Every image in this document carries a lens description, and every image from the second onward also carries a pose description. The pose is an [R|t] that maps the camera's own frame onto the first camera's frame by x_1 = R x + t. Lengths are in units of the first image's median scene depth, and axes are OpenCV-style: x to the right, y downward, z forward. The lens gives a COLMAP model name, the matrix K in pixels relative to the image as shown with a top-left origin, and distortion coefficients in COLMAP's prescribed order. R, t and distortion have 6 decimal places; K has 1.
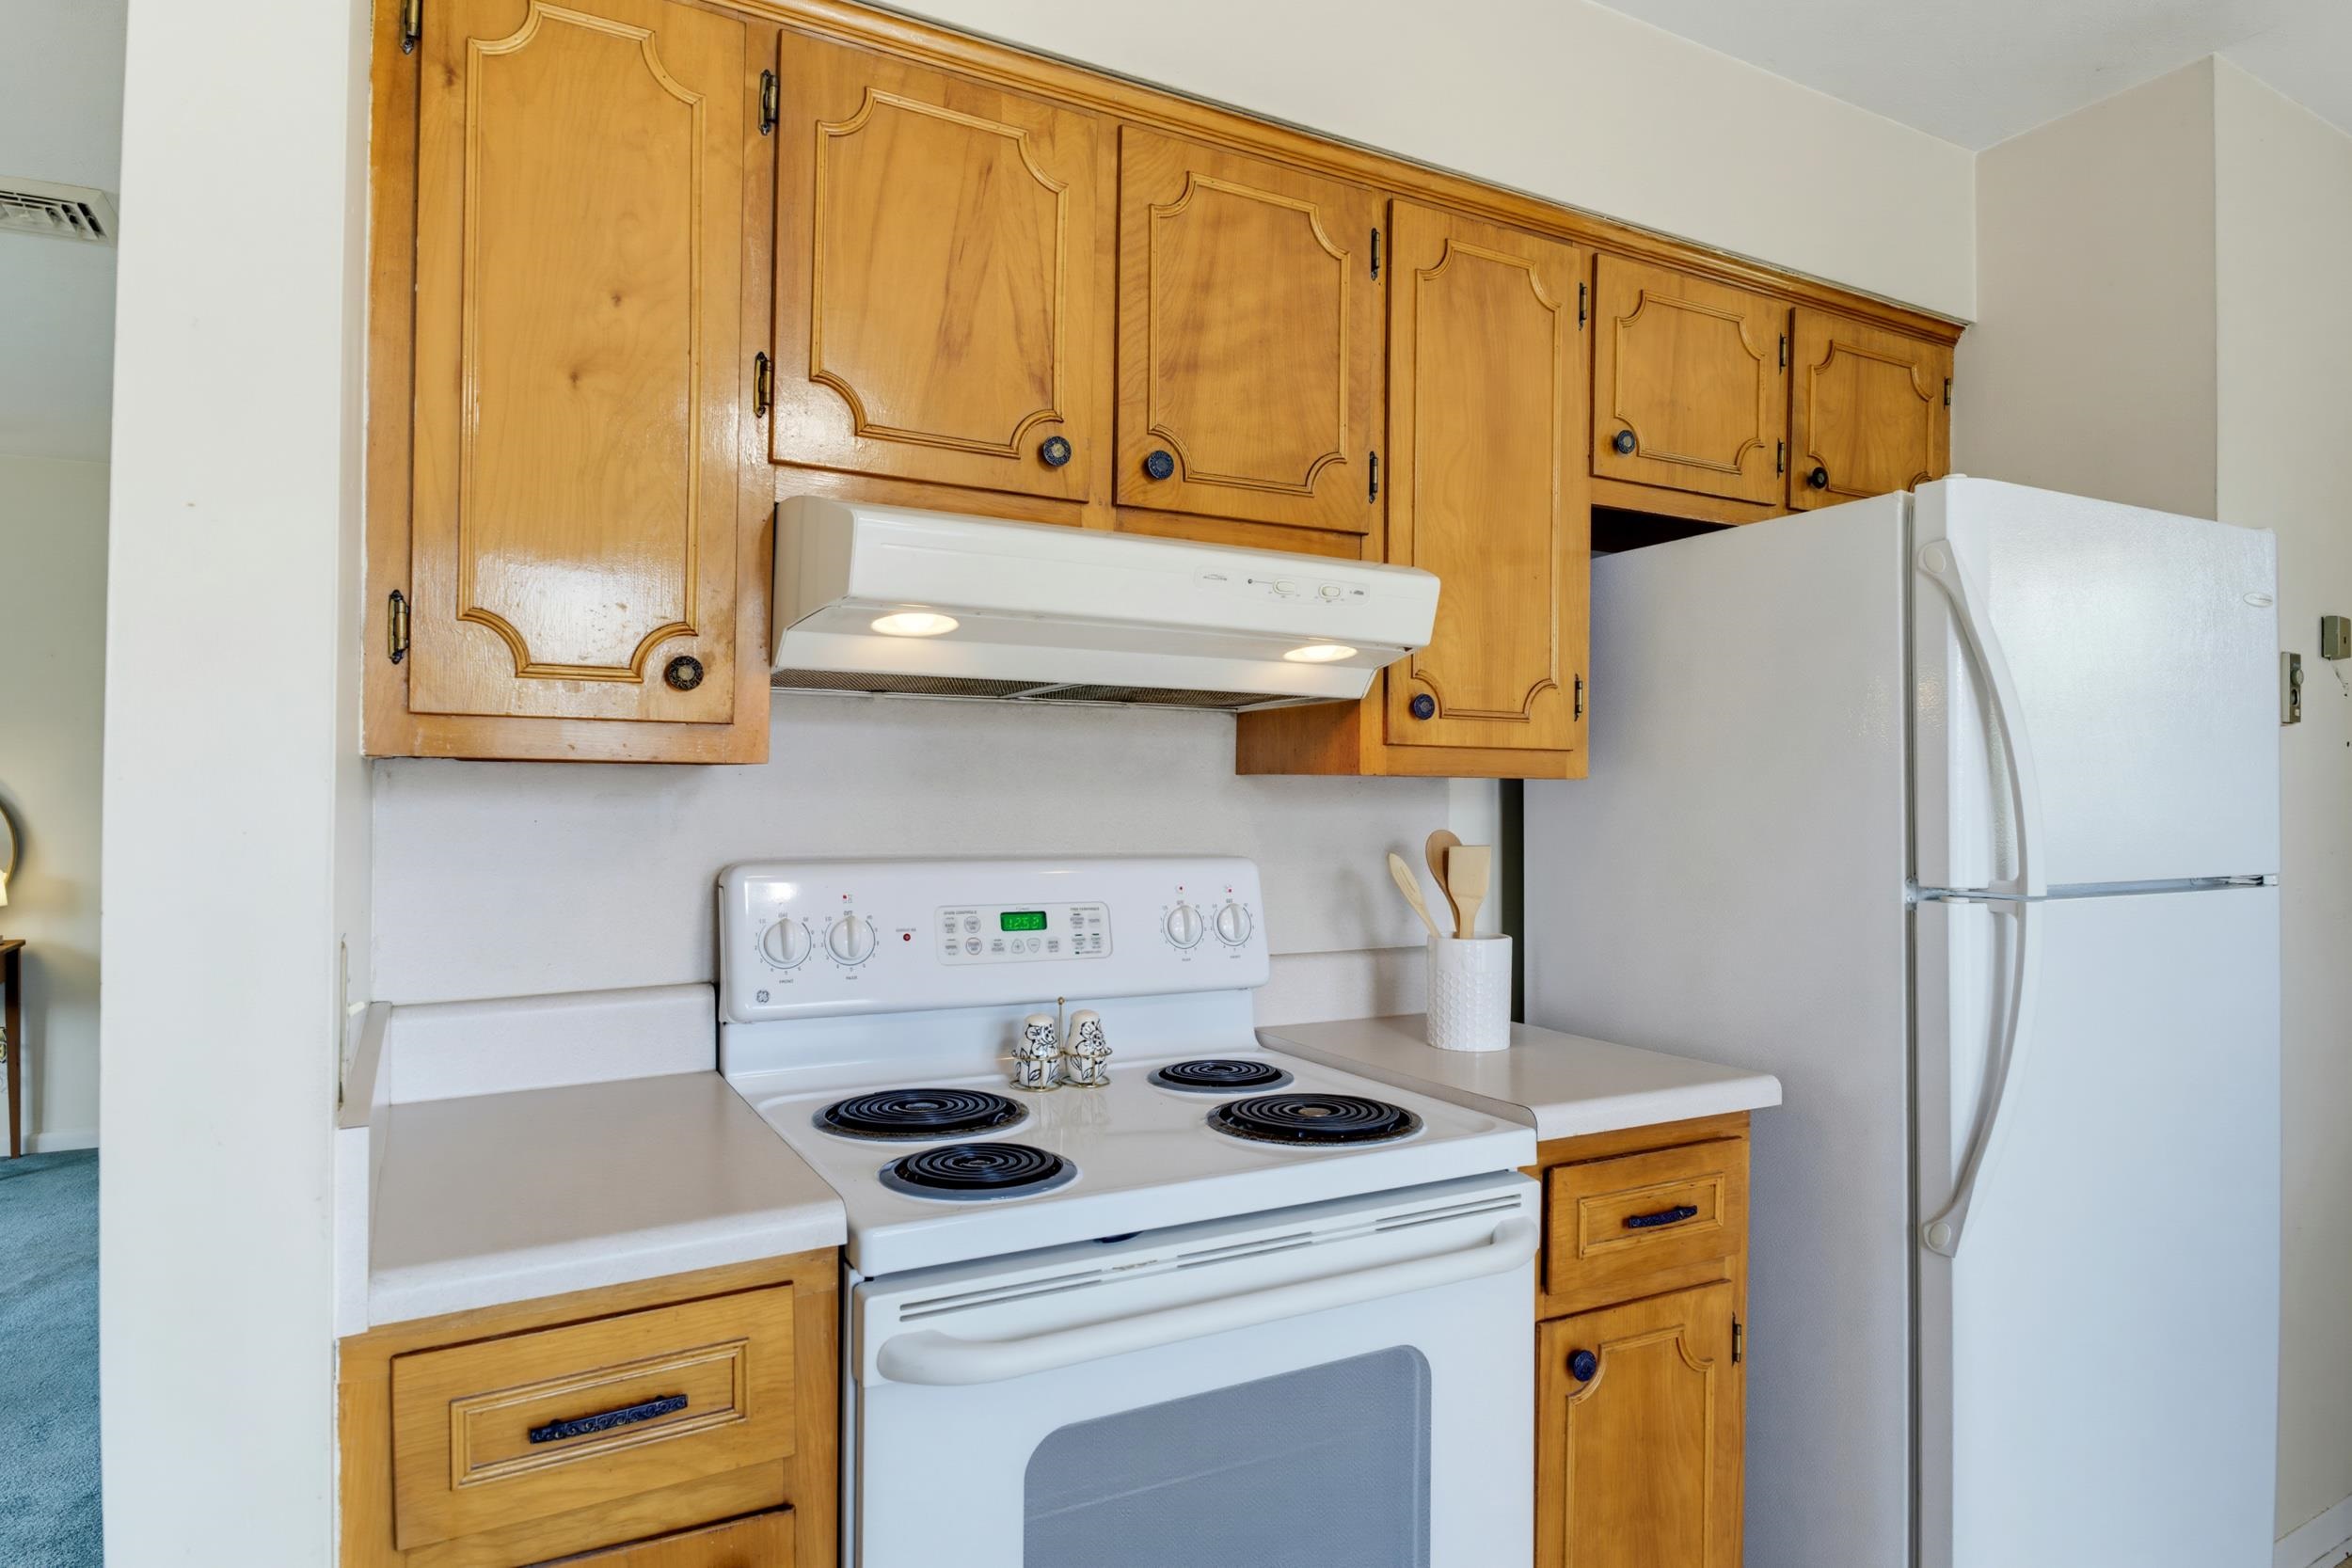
lens RADIAL K [[1386.6, 0, 1176.0], [0, 1386.6, 784.0], [0, 0, 1]] dist [-0.026701, 0.000742]
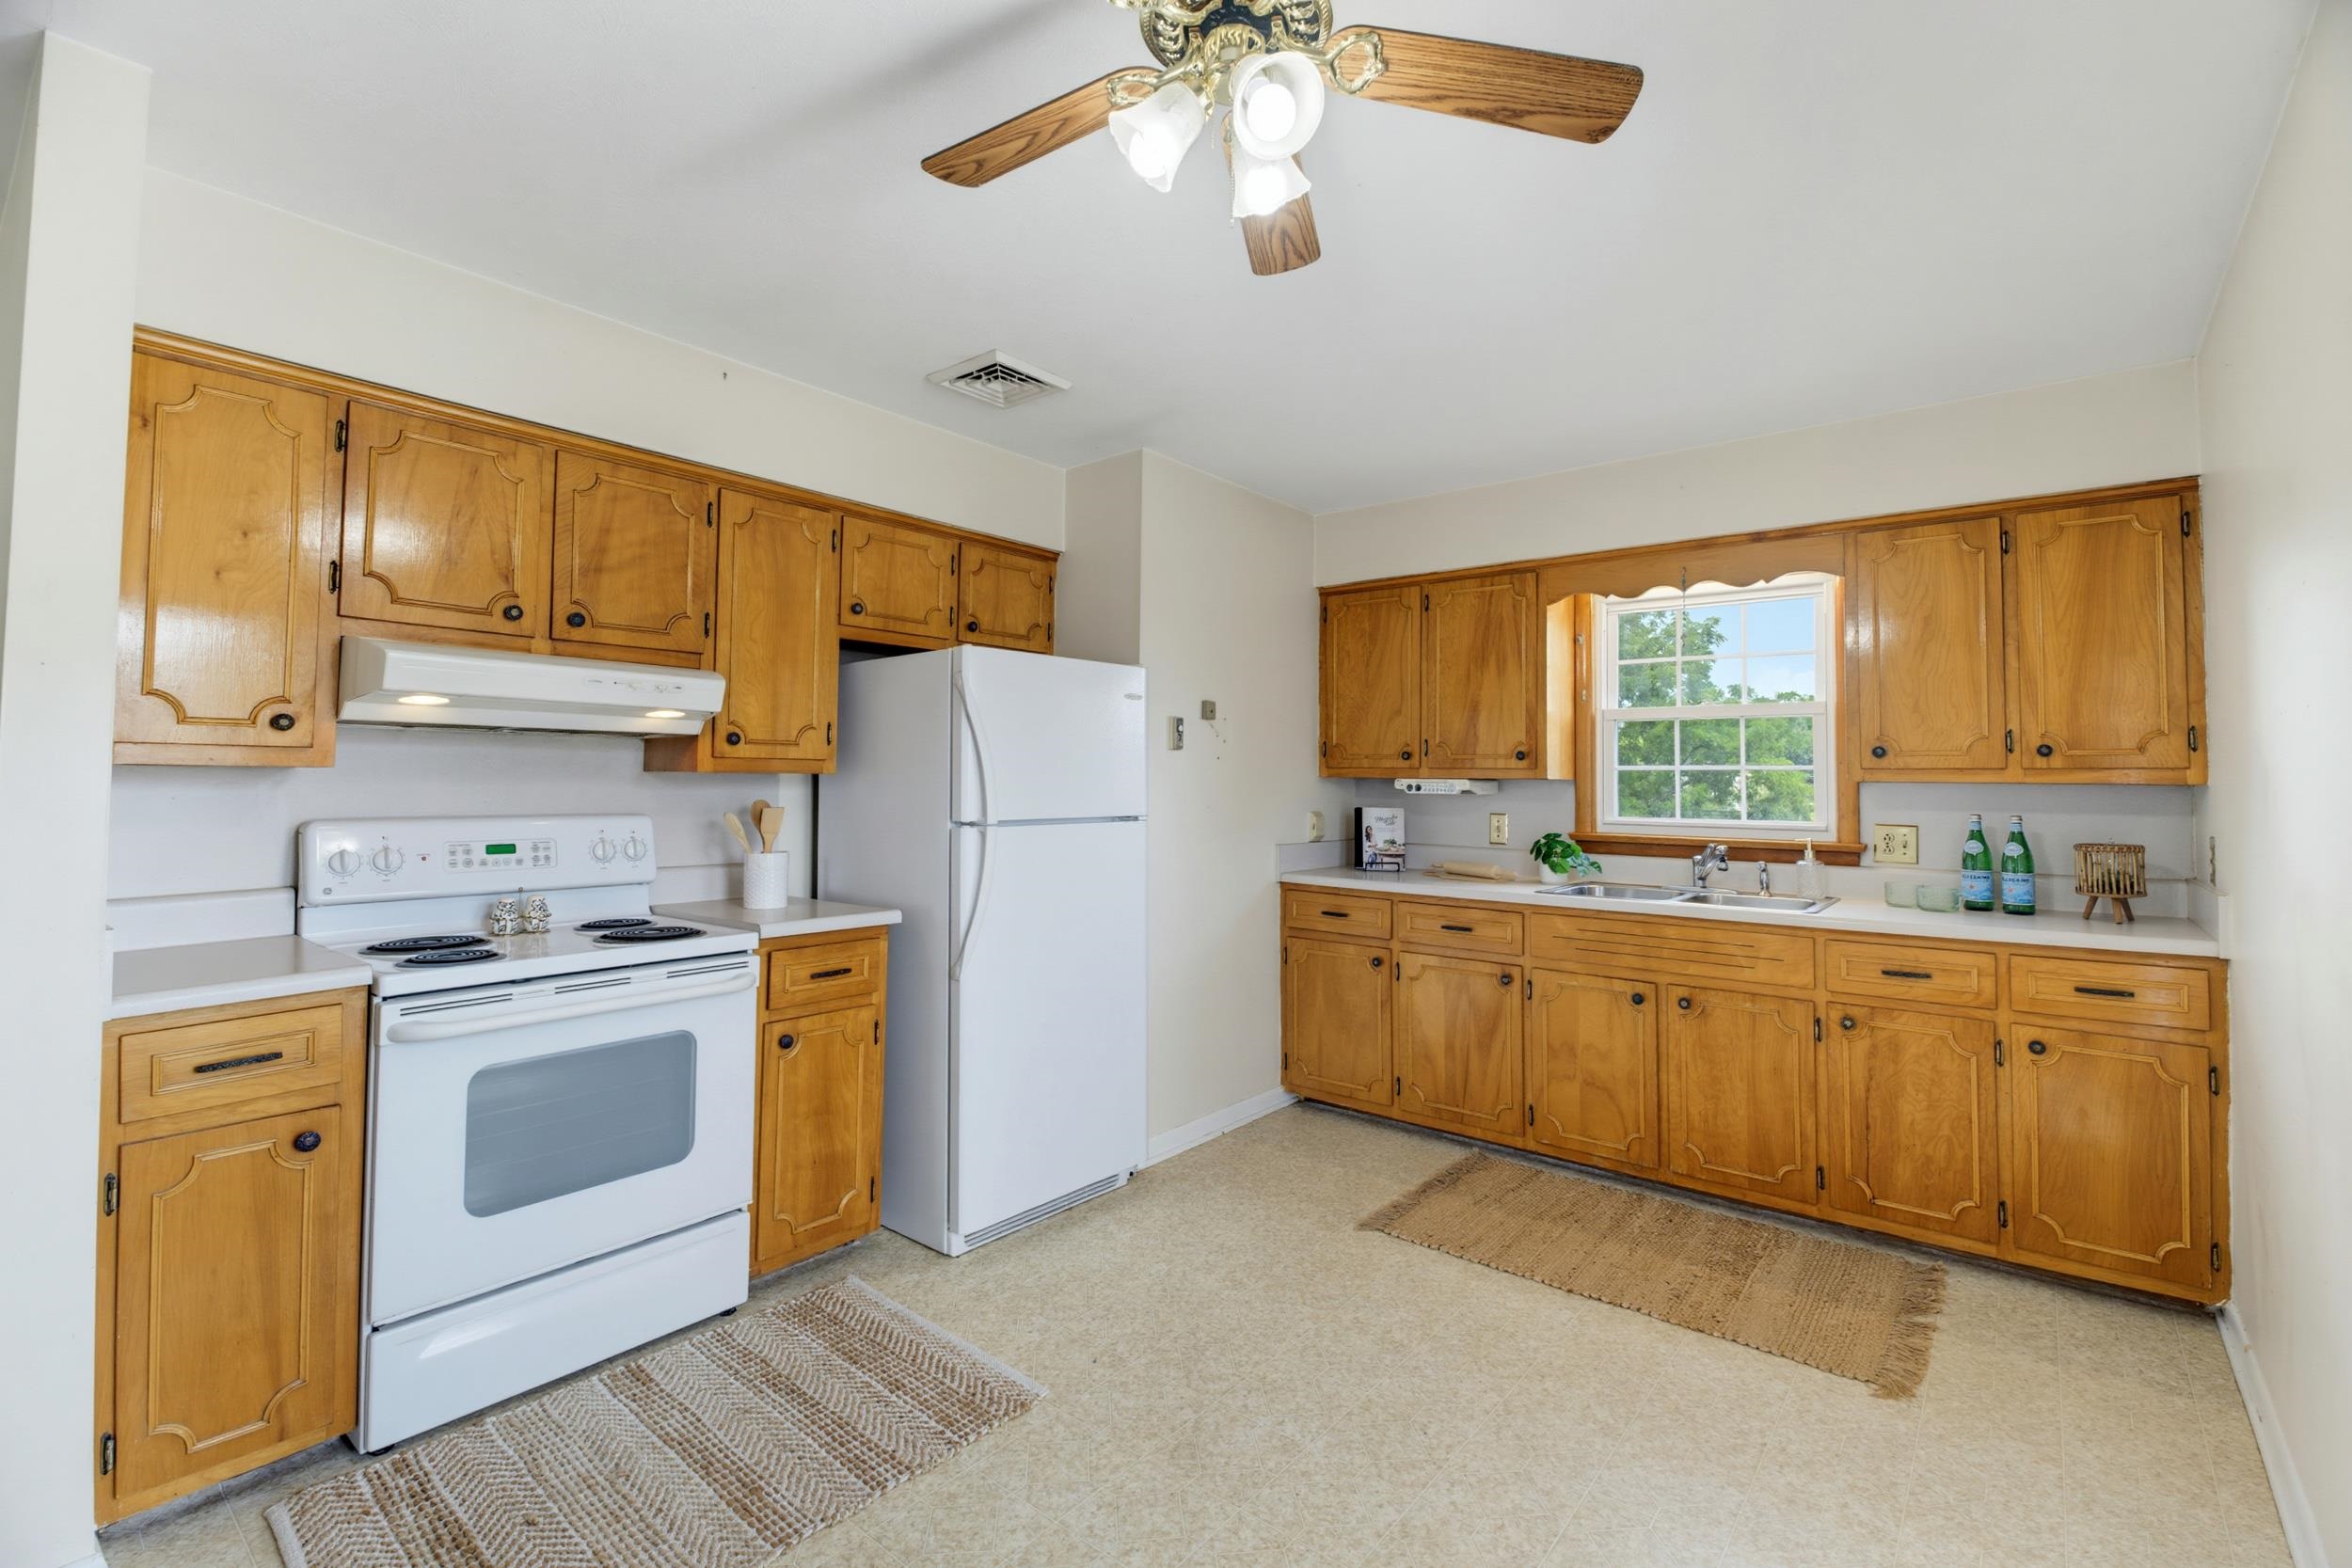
lens RADIAL K [[1014.6, 0, 1177.8], [0, 1014.6, 747.0], [0, 0, 1]] dist [0.001158, -0.008618]
pose [[0.917787, 0.012430, 0.396879, 0.202396], [-0.003812, 0.999740, -0.022496, -0.013460], [-0.397055, 0.019133, 0.917595, -0.685154]]
